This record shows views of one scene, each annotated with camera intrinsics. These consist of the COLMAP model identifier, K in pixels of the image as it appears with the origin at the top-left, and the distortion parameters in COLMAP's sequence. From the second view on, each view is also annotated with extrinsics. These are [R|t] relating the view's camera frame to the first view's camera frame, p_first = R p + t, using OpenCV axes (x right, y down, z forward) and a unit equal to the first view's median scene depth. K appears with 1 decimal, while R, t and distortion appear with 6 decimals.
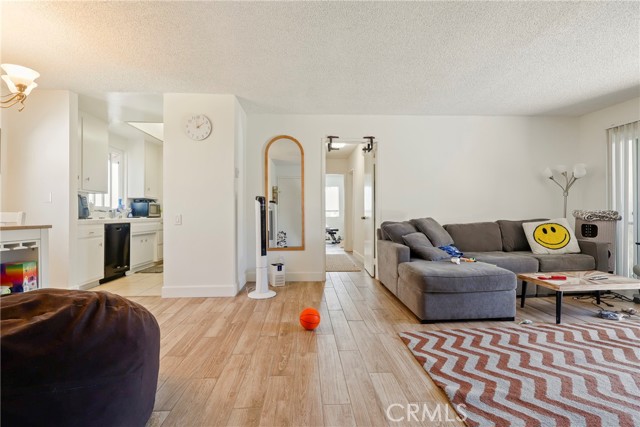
lens RADIAL K [[295.9, 0, 320.5], [0, 295.9, 213.9], [0, 0, 1]] dist [-0.004709, -0.000507]
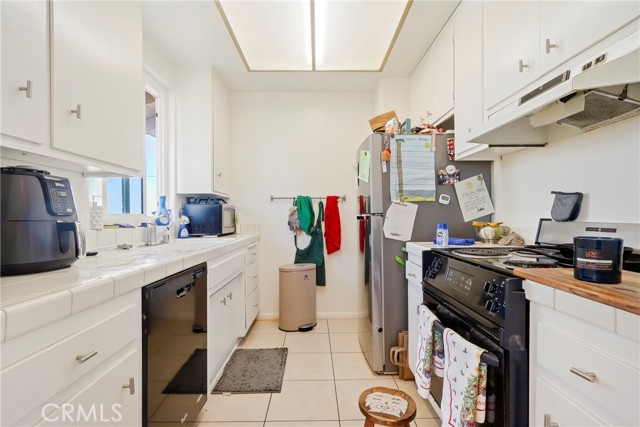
lens RADIAL K [[295.9, 0, 320.8], [0, 295.9, 214.2], [0, 0, 1]] dist [-0.004709, -0.000507]
pose [[0.999517, -0.007833, -0.030088, -0.427237], [0.007737, 0.999965, -0.003304, -0.019753], [0.030113, 0.003070, 0.999542, 0.564400]]
